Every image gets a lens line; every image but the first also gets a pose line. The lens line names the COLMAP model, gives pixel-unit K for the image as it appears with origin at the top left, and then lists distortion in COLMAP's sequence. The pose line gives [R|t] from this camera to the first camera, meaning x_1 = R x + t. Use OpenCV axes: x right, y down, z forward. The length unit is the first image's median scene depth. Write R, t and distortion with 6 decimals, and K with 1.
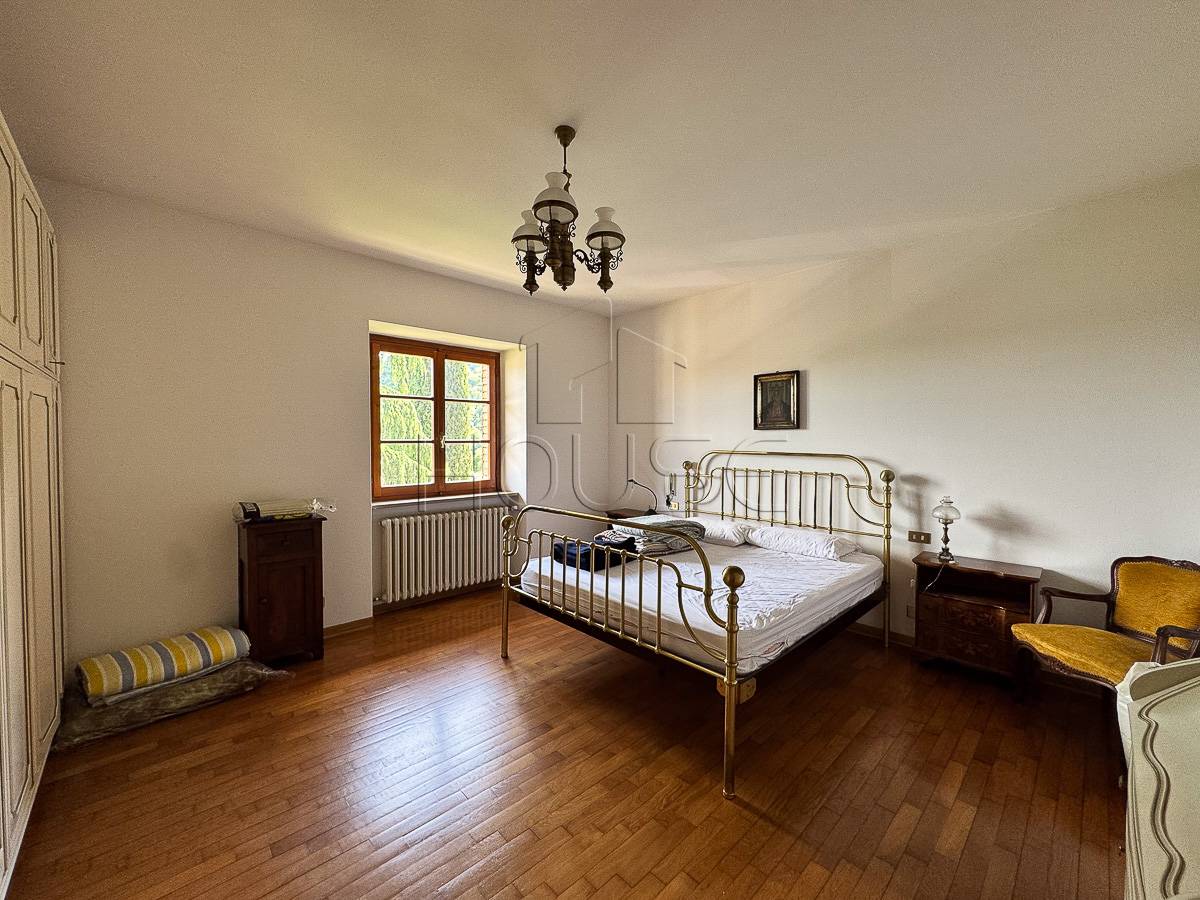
lens RADIAL K [[488.0, 0, 600.0], [0, 488.0, 450.0], [0, 0, 1]] dist [0.000264, 0.000205]
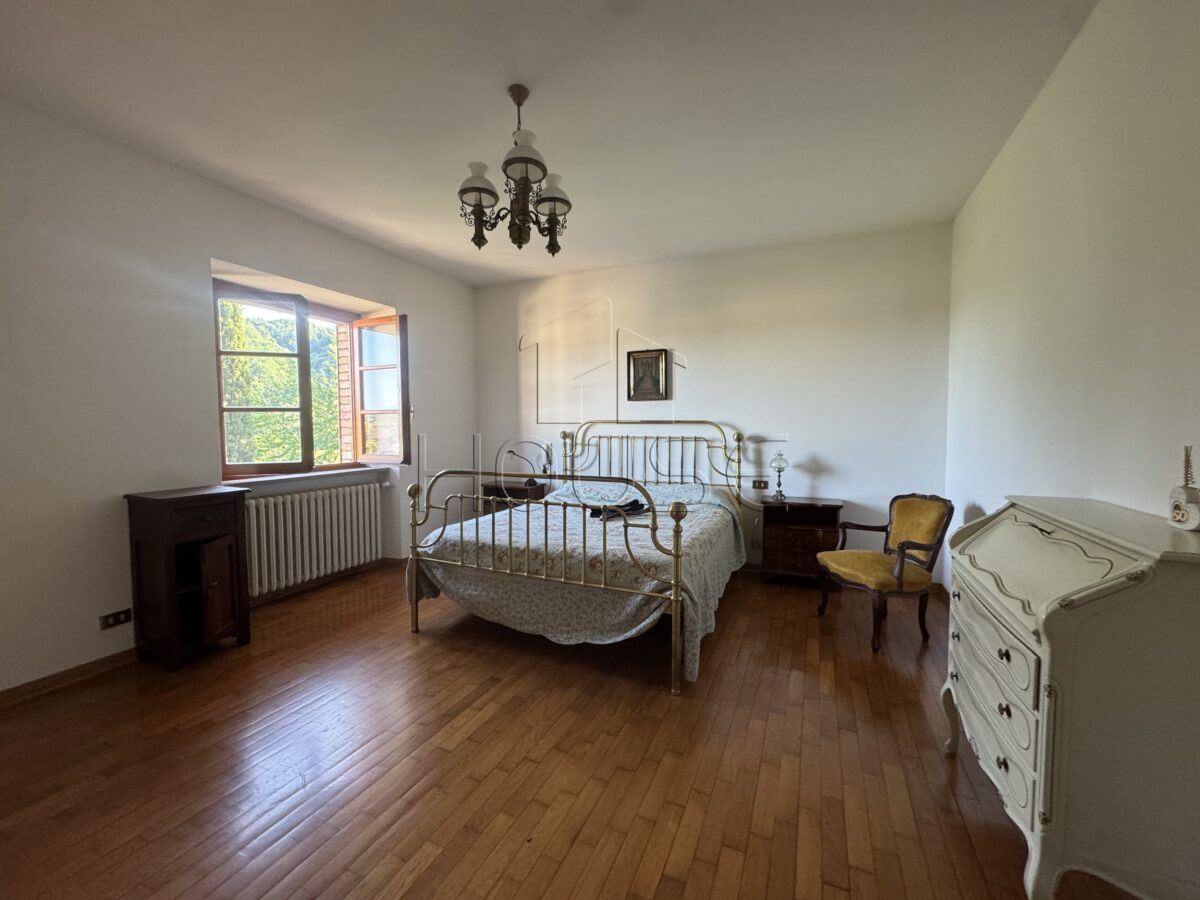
lens RADIAL K [[489.7, 0, 600.0], [0, 489.7, 450.0], [0, 0, 1]] dist [0.001507, -0.000110]
pose [[0.924066, -0.025080, 0.381410, -0.224469], [0.014374, 0.999419, 0.030893, 0.045661], [-0.381963, -0.023064, 0.923890, -0.016799]]
